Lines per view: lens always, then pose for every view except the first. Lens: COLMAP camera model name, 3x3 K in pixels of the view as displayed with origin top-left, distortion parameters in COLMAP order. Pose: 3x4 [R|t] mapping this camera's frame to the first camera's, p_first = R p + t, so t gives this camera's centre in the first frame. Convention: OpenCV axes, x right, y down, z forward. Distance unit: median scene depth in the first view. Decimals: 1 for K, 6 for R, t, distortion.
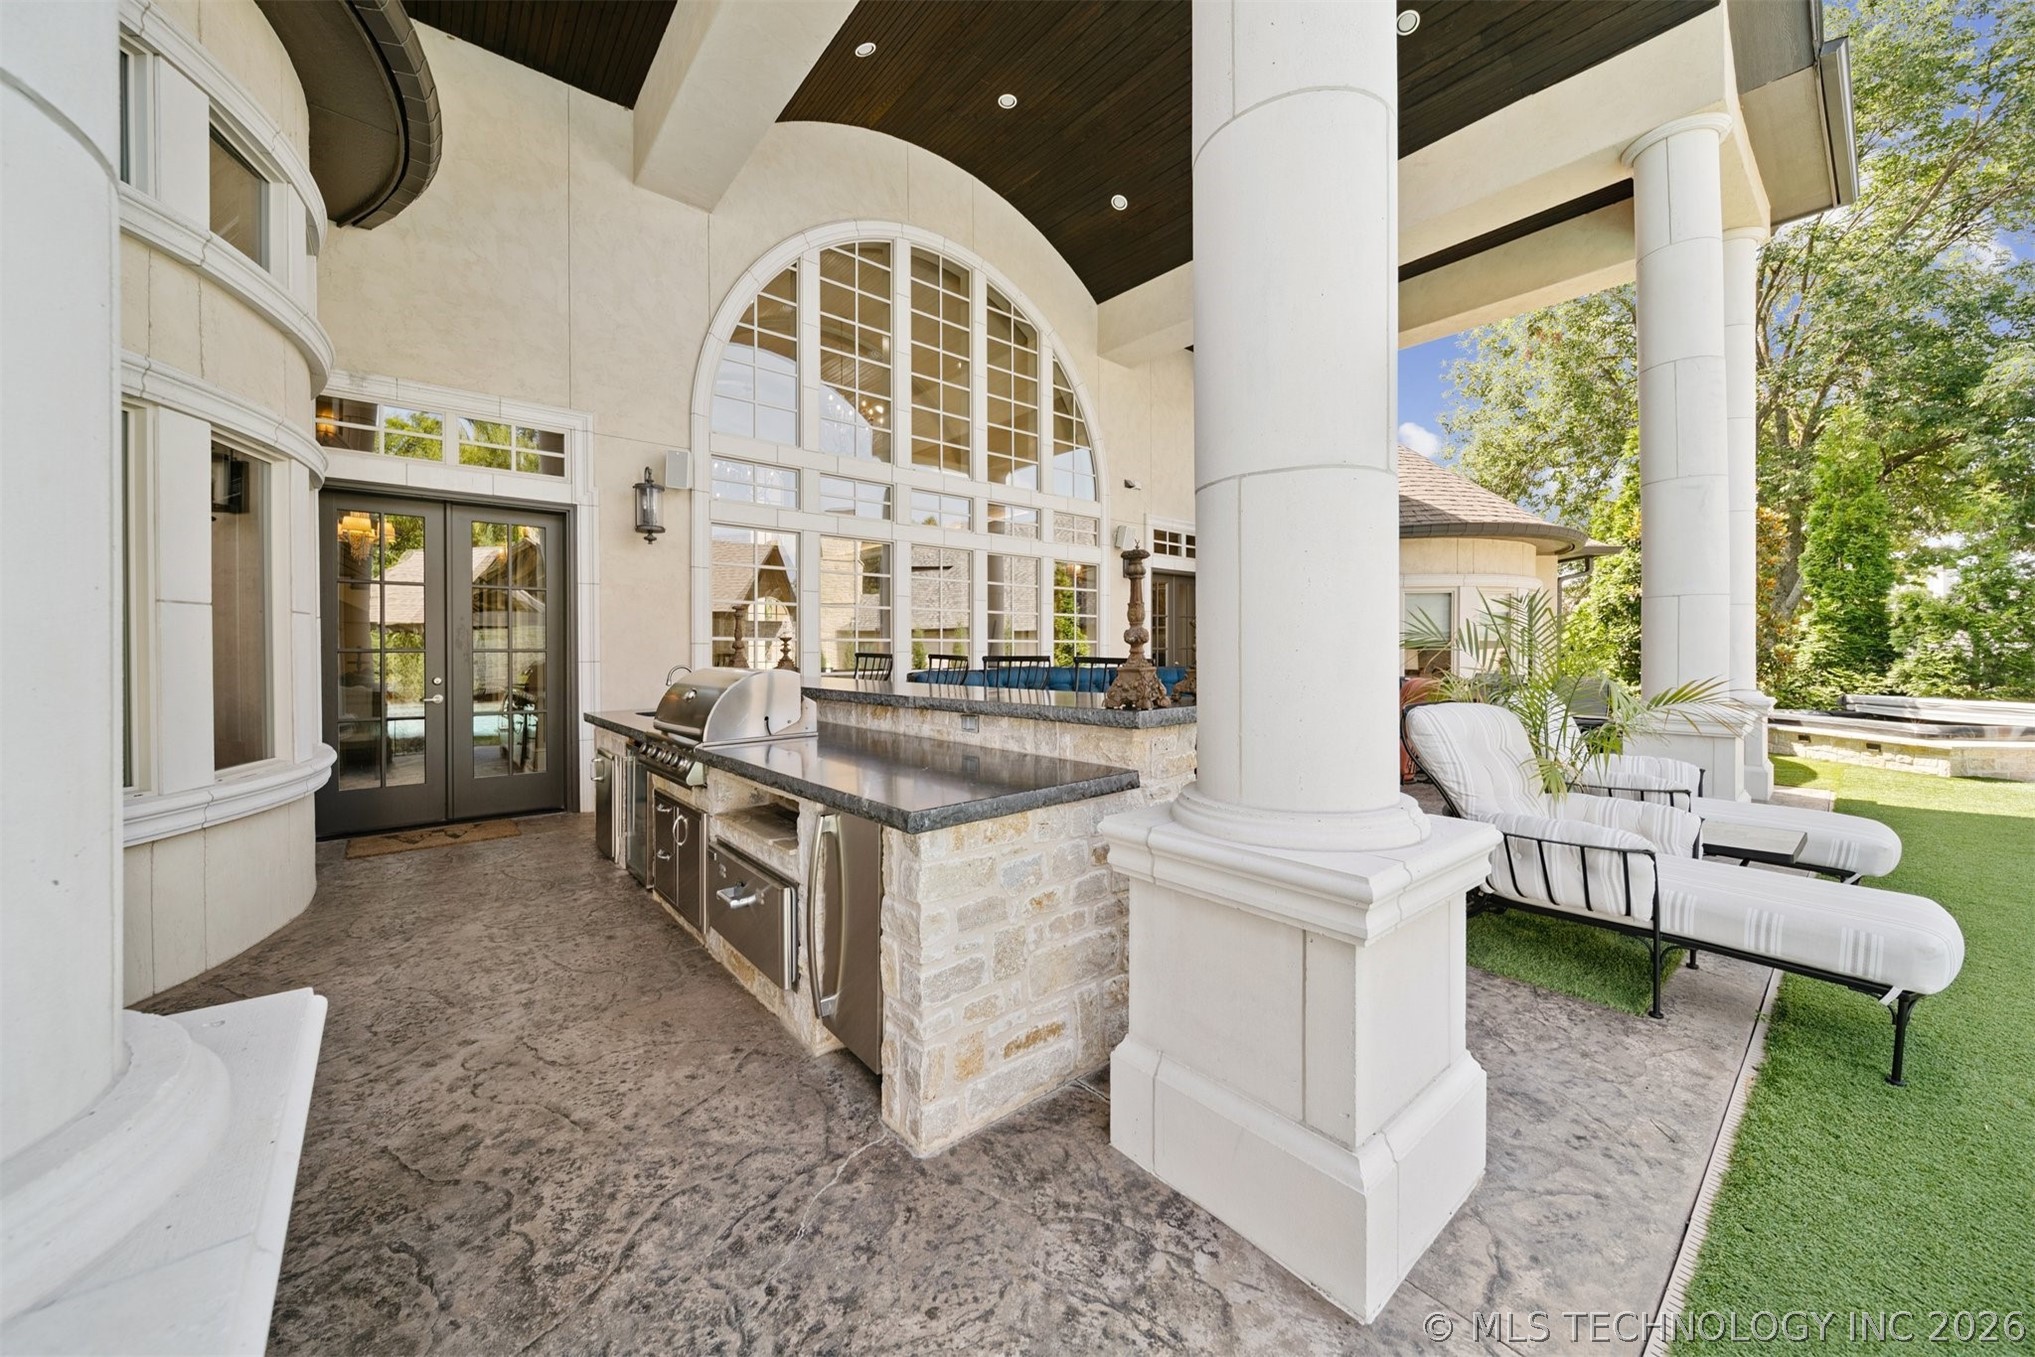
lens RADIAL K [[721.0, 0, 1014.1], [0, 721.0, 655.8], [0, 0, 1]] dist [-0.002785, -0.000568]
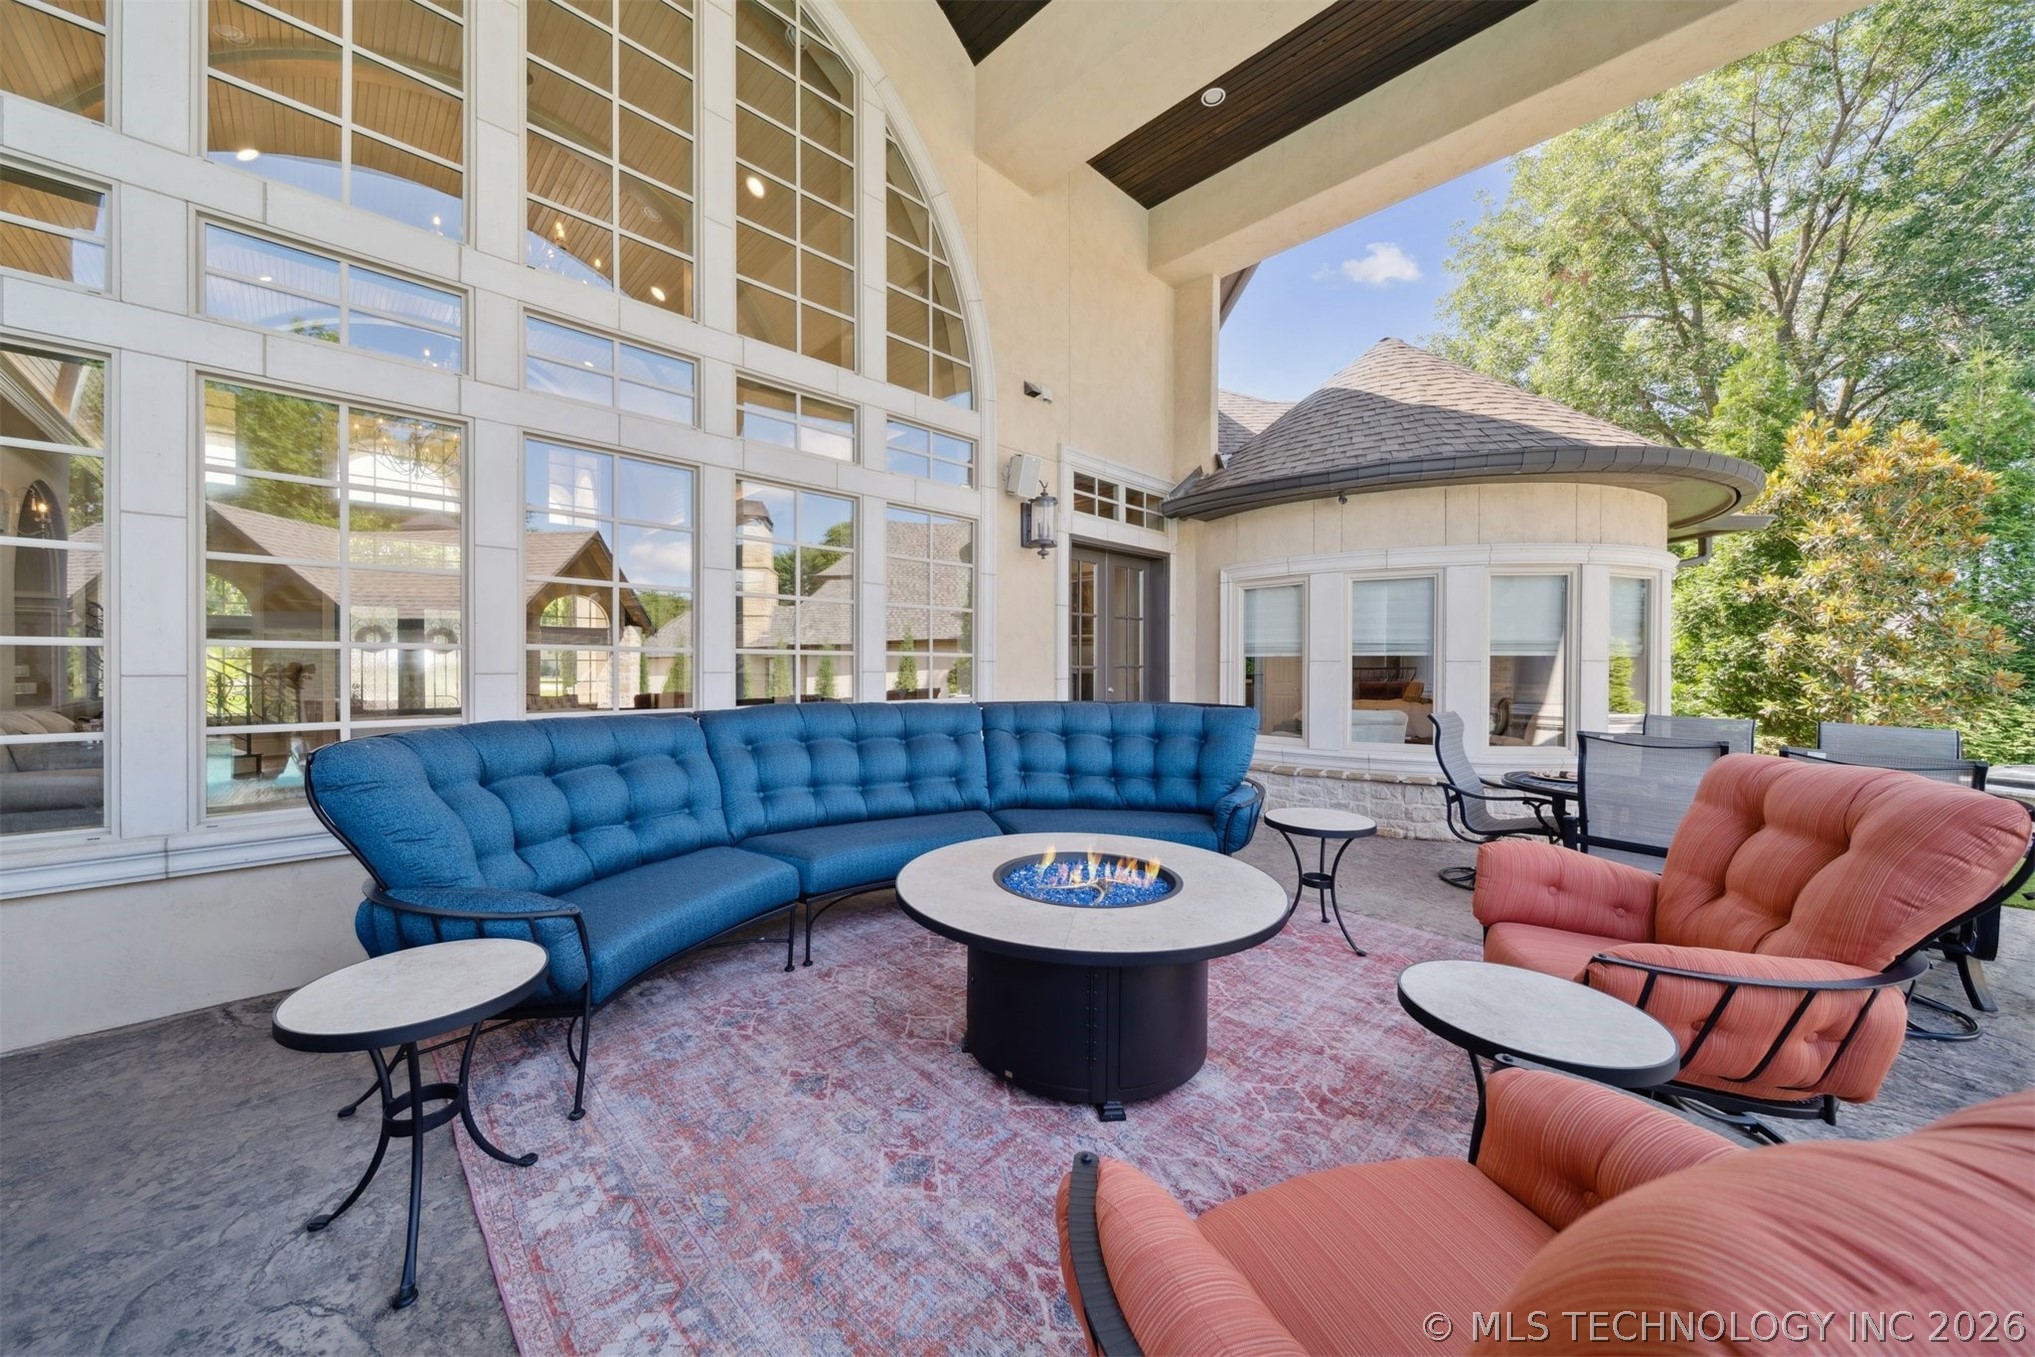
lens RADIAL K [[714.2, 0, 1002.2], [0, 714.2, 667.8], [0, 0, 1]] dist [-0.001238, -0.000201]
pose [[0.997549, 0.003052, 0.069909, 0.105143], [-0.002554, 0.999971, -0.007215, -0.006099], [-0.069929, 0.007019, 0.997527, 0.461975]]
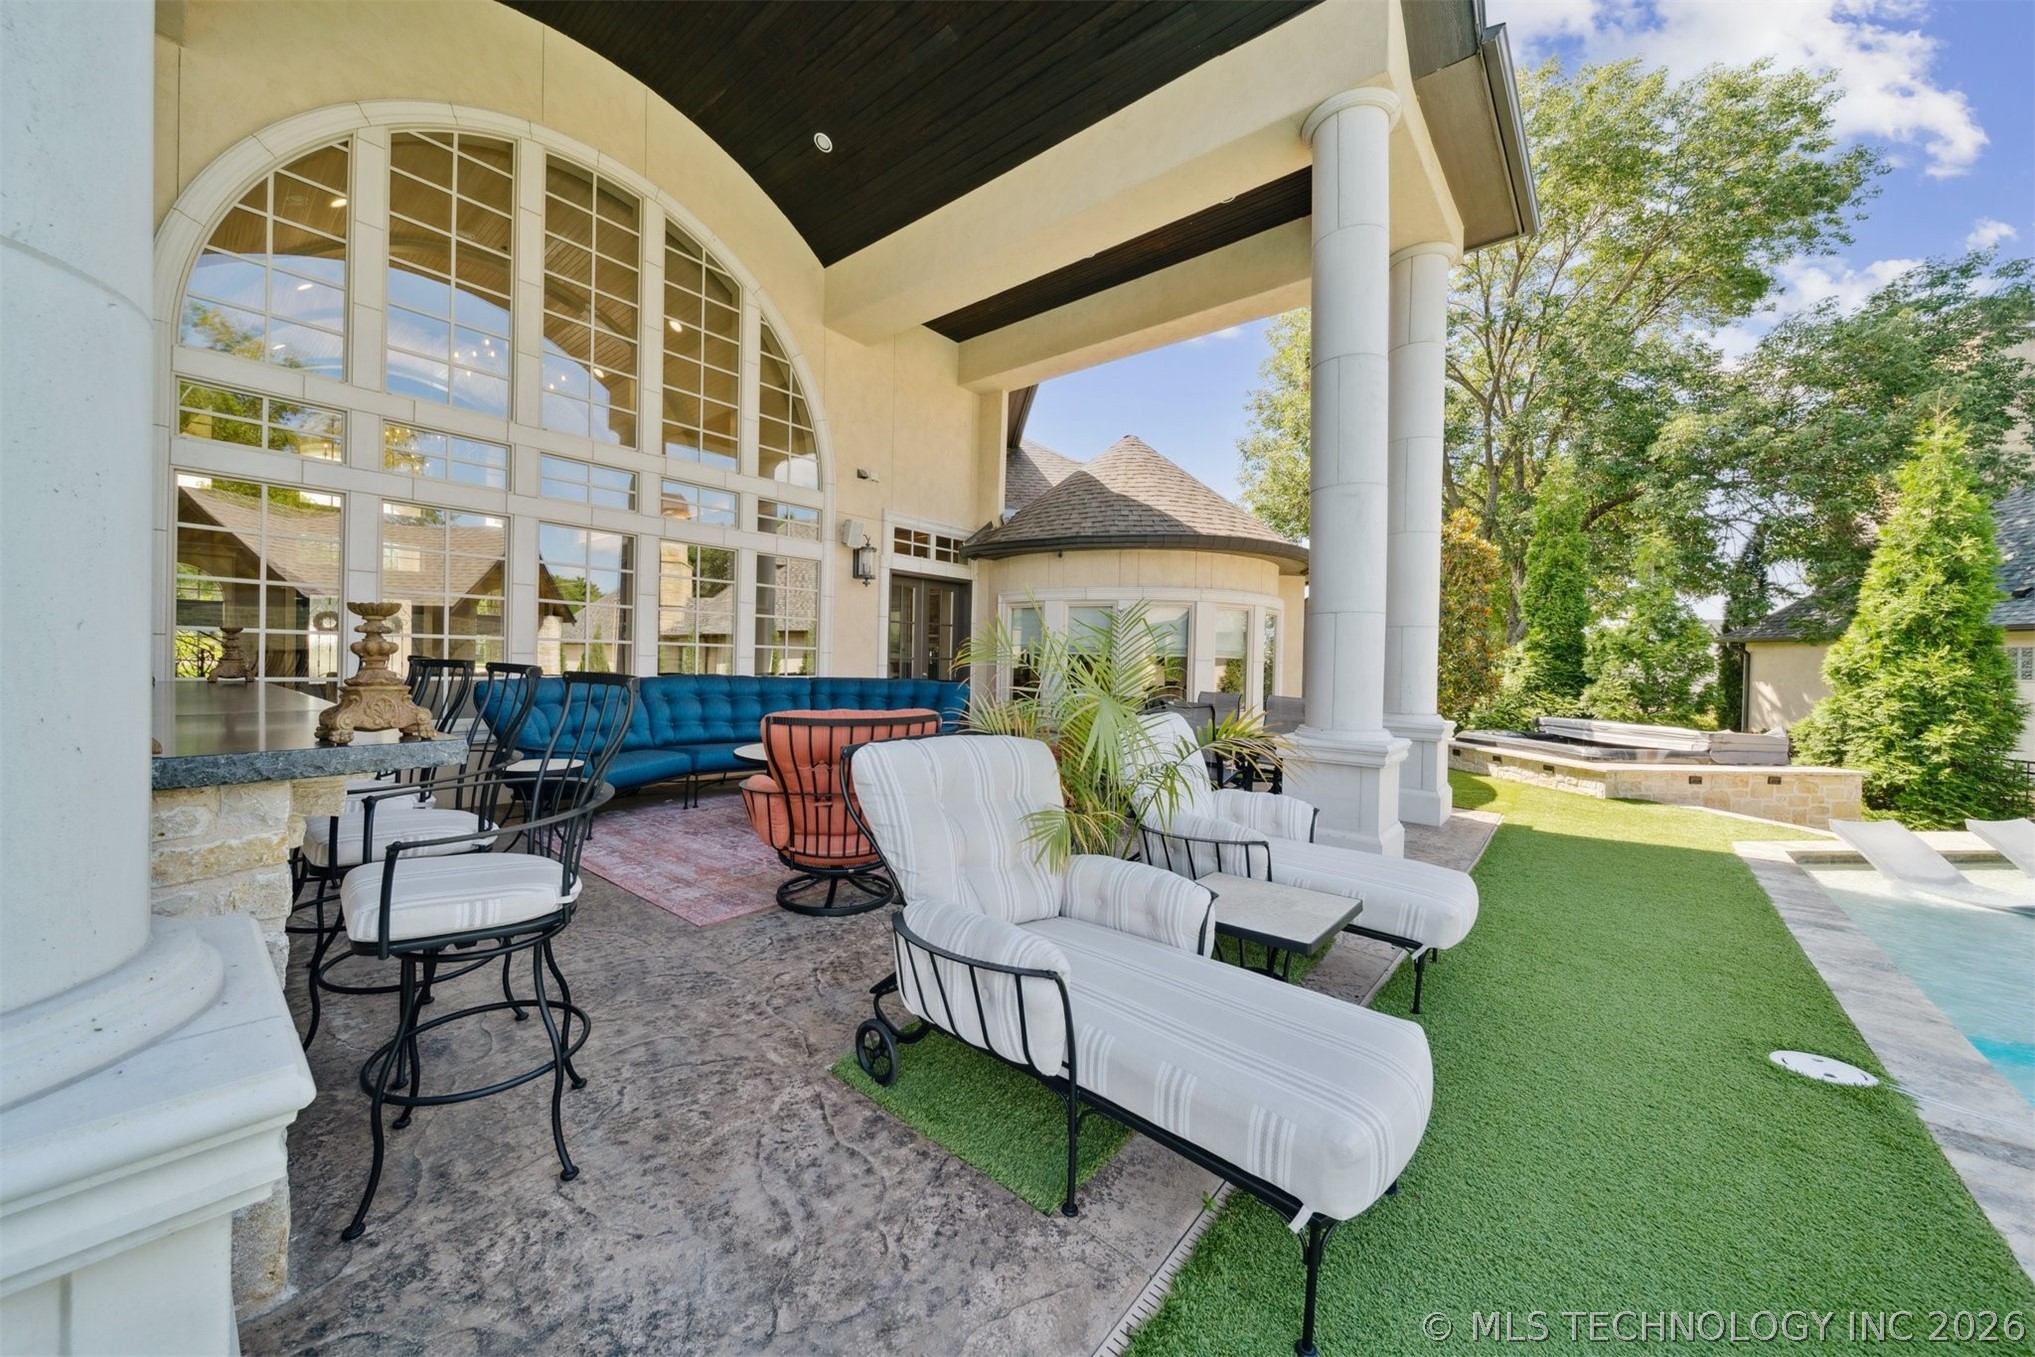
lens RADIAL K [[714.2, 0, 1002.2], [0, 714.2, 667.8], [0, 0, 1]] dist [-0.001238, -0.000201]
pose [[0.984671, 0.022017, 0.173025, 0.201278], [-0.022592, 0.999744, 0.001350, -0.002473], [-0.172951, -0.005238, 0.984917, 0.101289]]
